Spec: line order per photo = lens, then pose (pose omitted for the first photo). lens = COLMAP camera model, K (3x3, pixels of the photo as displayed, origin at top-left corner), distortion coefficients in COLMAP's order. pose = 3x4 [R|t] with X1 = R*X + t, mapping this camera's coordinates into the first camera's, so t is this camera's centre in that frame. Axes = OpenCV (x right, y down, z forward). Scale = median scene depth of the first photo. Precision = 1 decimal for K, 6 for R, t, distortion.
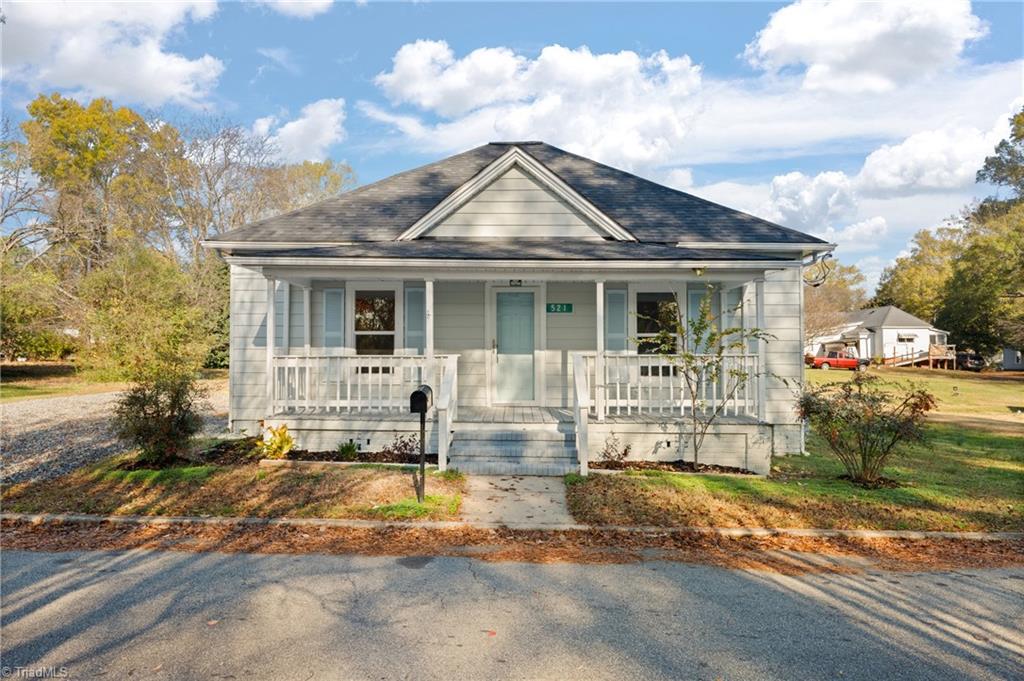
lens RADIAL K [[638.8, 0, 512.0], [0, 638.8, 340.5], [0, 0, 1]] dist [0.005034, -0.000205]
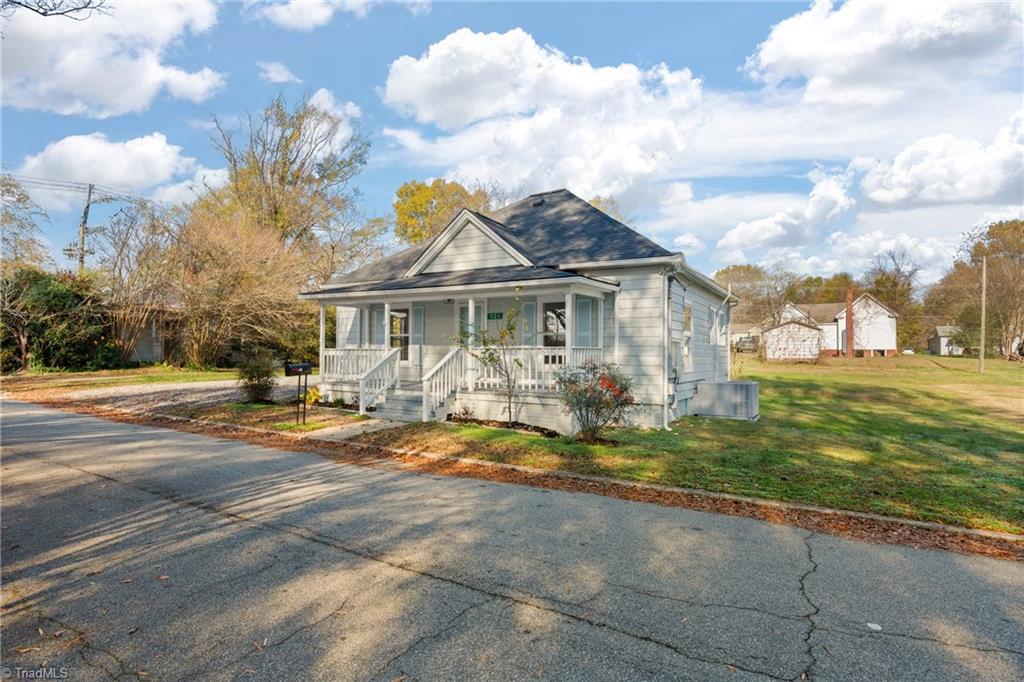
lens RADIAL K [[542.2, 0, 512.0], [0, 542.2, 341.0], [0, 0, 1]] dist [-0.000987, 0.000005]
pose [[0.871715, -0.009824, -0.489915, 0.711053], [0.010176, 0.999946, -0.001945, 0.008386], [0.489907, -0.003290, 0.871768, -0.054206]]
